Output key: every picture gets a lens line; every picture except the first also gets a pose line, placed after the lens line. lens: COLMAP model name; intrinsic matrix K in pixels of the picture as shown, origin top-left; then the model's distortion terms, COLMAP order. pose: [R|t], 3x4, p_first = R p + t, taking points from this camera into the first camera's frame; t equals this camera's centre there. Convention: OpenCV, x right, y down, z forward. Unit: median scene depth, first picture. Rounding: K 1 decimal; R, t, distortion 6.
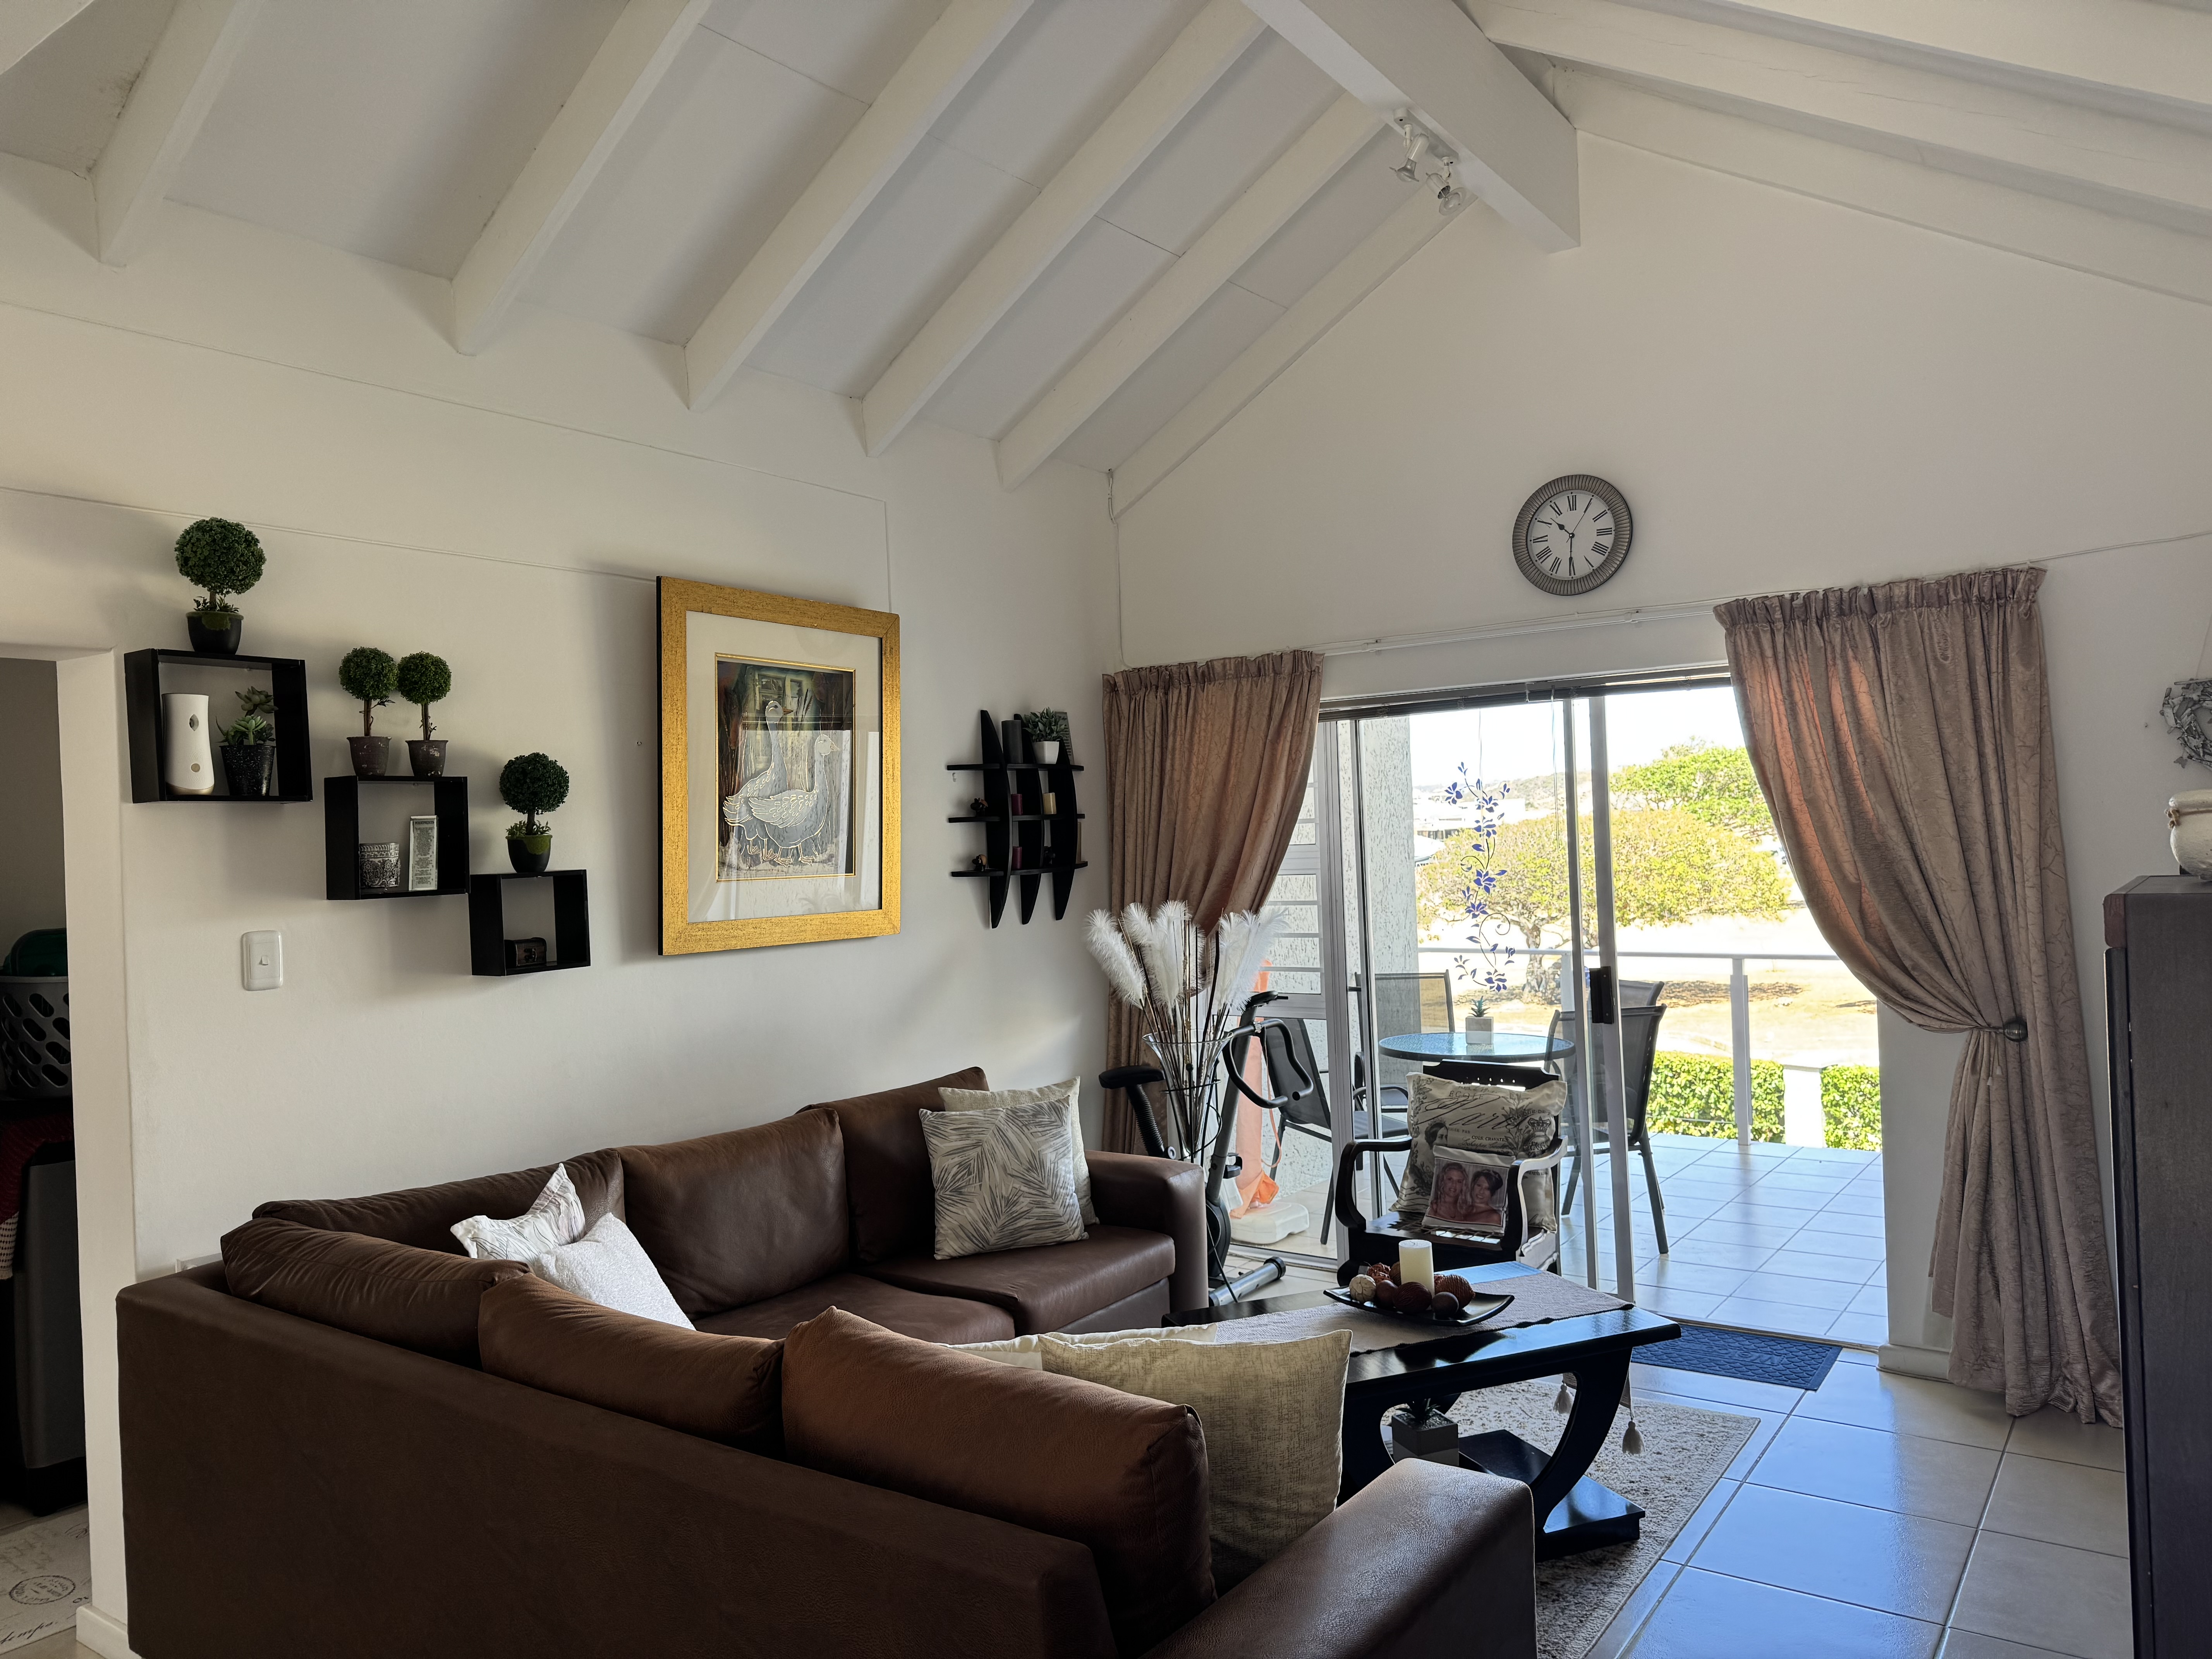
lens RADIAL K [[1520.7, 0, 1101.6], [0, 1520.7, 833.6], [0, 0, 1]] dist [0.023857, -0.048275]
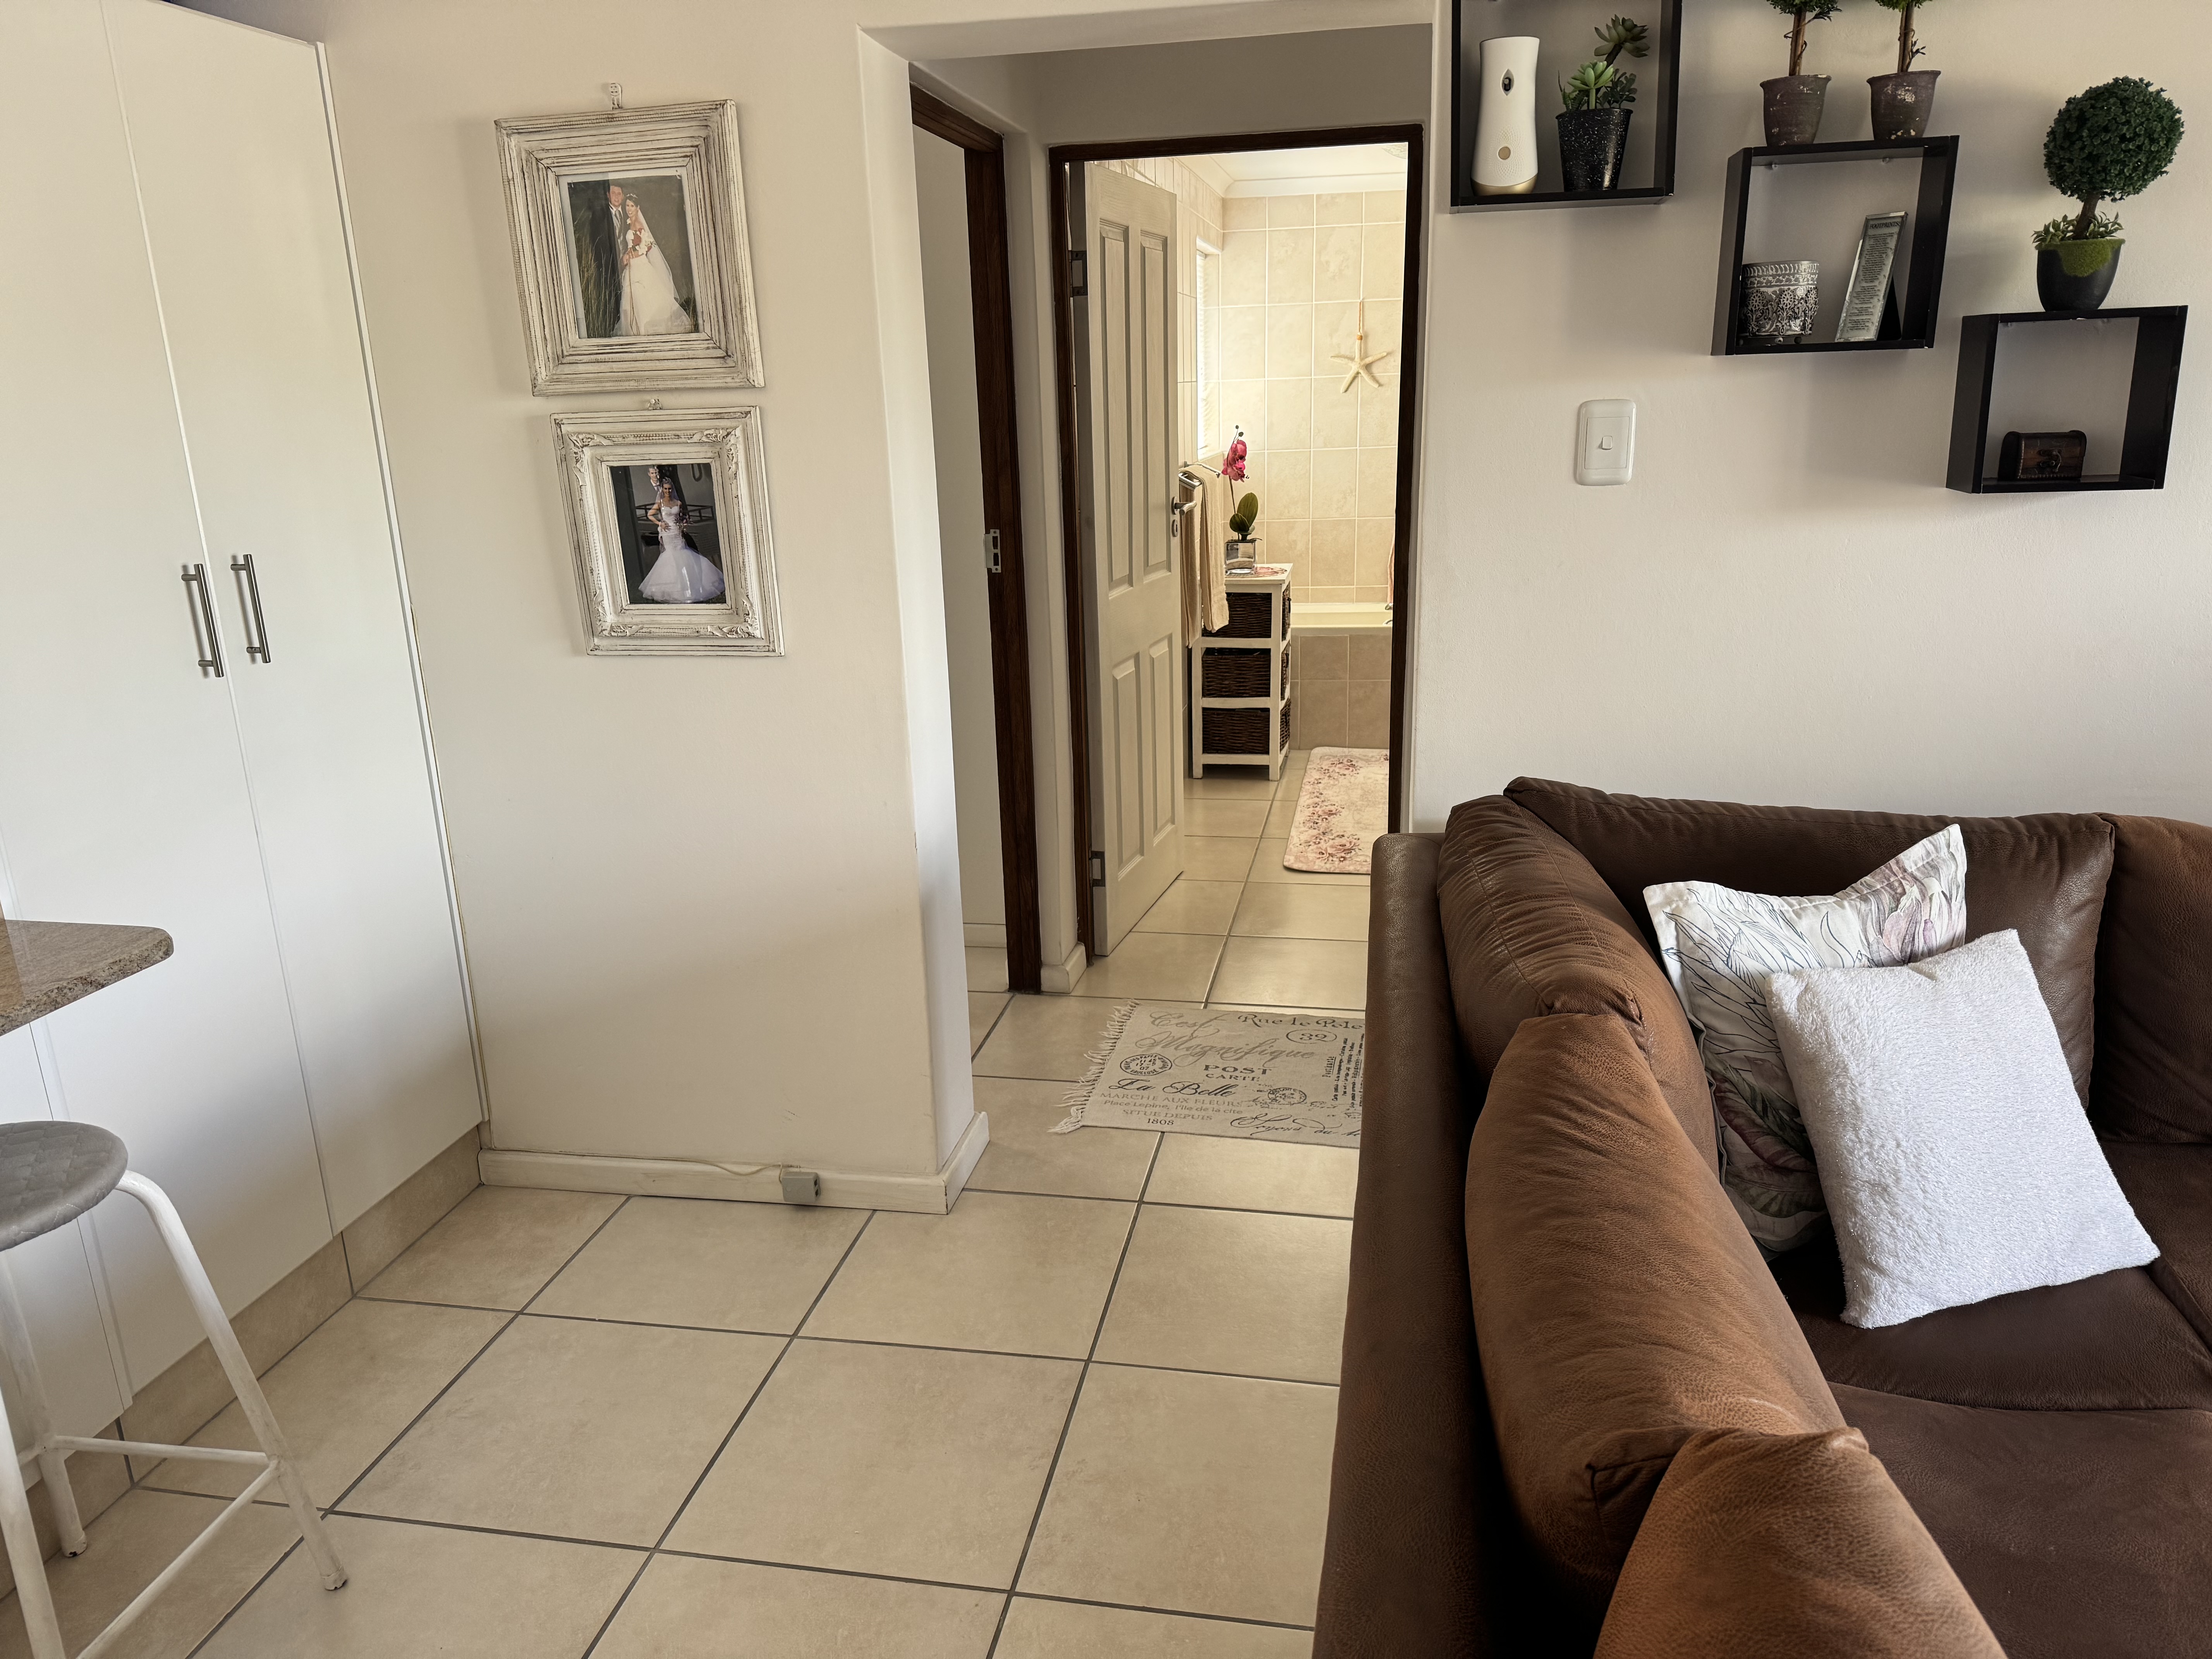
lens RADIAL K [[1520.7, 0, 1132.3], [0, 1520.7, 853.9], [0, 0, 1]] dist [0.023857, -0.048275]
pose [[0.403762, 0.290494, -0.867519, 0.033157], [0.024643, 0.944452, 0.327725, 0.023960], [0.914532, -0.153701, 0.374175, 0.472988]]
